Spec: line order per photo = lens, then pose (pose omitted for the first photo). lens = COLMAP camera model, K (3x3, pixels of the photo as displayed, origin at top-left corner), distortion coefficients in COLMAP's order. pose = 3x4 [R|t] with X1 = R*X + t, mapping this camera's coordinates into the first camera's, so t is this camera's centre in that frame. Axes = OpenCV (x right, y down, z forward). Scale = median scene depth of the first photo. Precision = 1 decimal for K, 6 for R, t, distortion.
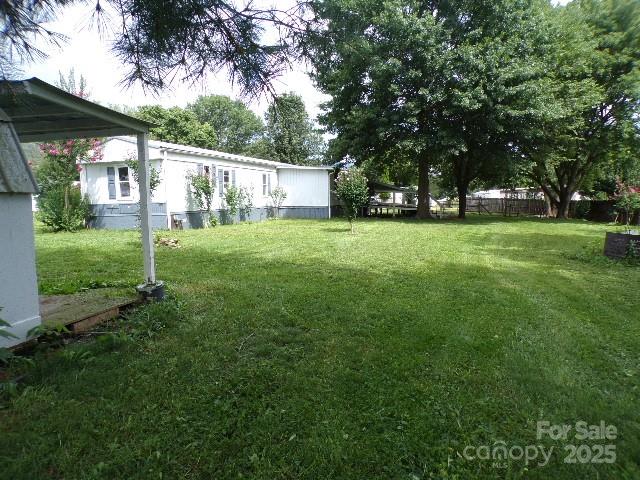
lens RADIAL K [[449.8, 0, 320.0], [0, 449.8, 240.0], [0, 0, 1]] dist [0.004457, 0.004296]
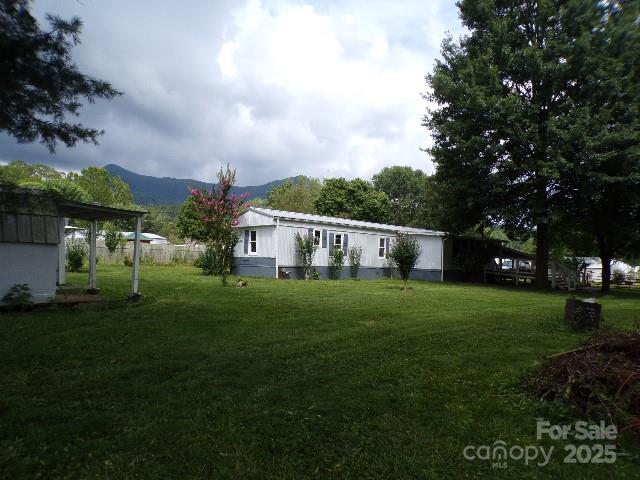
lens RADIAL K [[437.3, 0, 306.3], [0, 437.3, 240.3], [0, 0, 1]] dist [-0.002504, -0.000008]
pose [[0.882123, 0.027061, -0.470241, 0.287928], [-0.091255, 0.989251, -0.114256, 0.003012], [0.462094, 0.143700, 0.875111, -0.068862]]
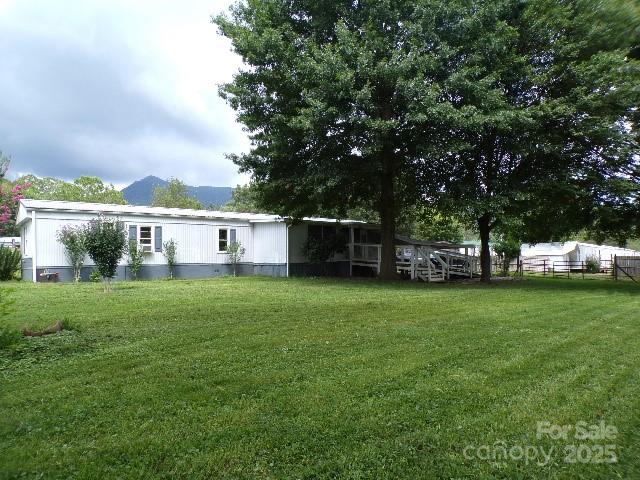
lens RADIAL K [[437.3, 0, 306.3], [0, 437.3, 240.3], [0, 0, 1]] dist [-0.002504, -0.000008]
pose [[0.847009, -0.015918, -0.531340, 0.655073], [-0.050121, 0.992707, -0.109638, -0.037894], [0.529210, 0.119496, 0.840034, 0.404325]]
